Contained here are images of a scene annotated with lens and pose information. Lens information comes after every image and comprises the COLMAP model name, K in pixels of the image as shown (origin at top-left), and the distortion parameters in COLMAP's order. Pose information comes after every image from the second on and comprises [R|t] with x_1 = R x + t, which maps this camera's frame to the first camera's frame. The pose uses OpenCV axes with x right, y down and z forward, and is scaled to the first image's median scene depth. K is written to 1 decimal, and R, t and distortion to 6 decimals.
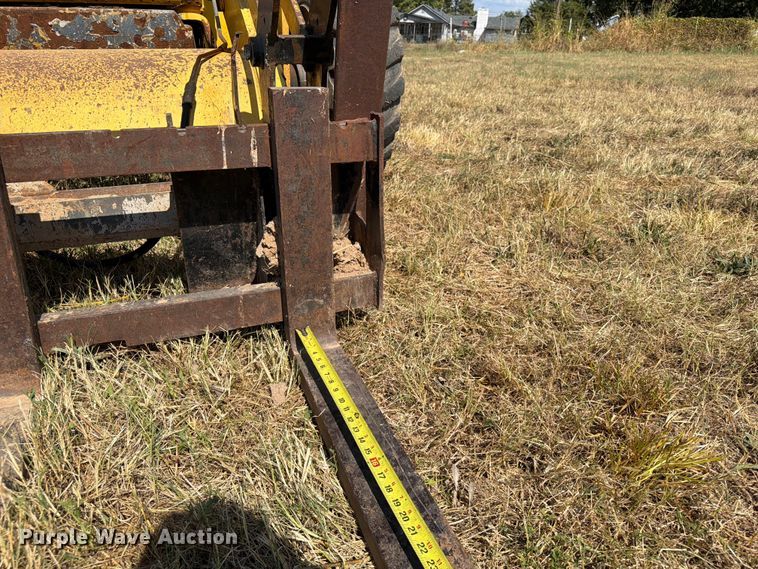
lens RADIAL K [[532.8, 0, 384.4], [0, 532.8, 280.5], [0, 0, 1]] dist [0.058401, -0.079283]
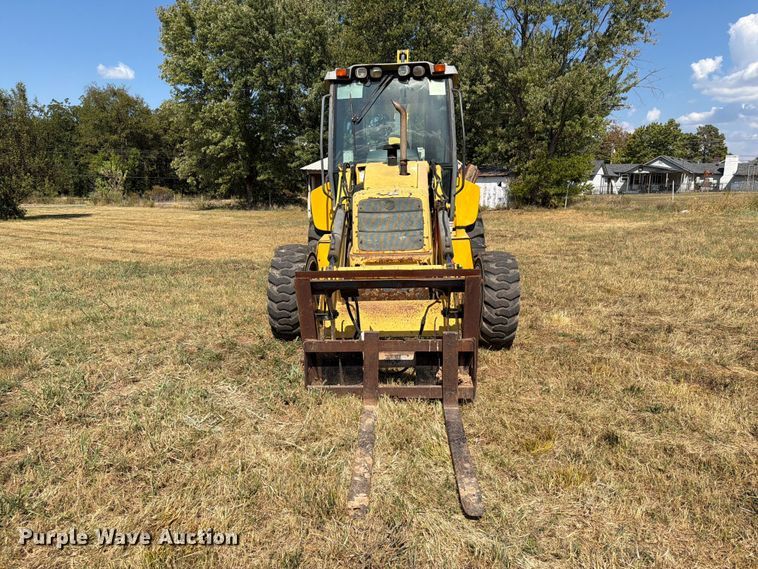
lens RADIAL K [[532.8, 0, 373.1], [0, 532.8, 287.7], [0, 0, 1]] dist [0.058401, -0.079283]
pose [[0.907783, 0.042492, -0.417283, 0.690893], [-0.138464, 0.969443, -0.202504, 0.131234], [0.395927, 0.241609, 0.885927, -2.008255]]
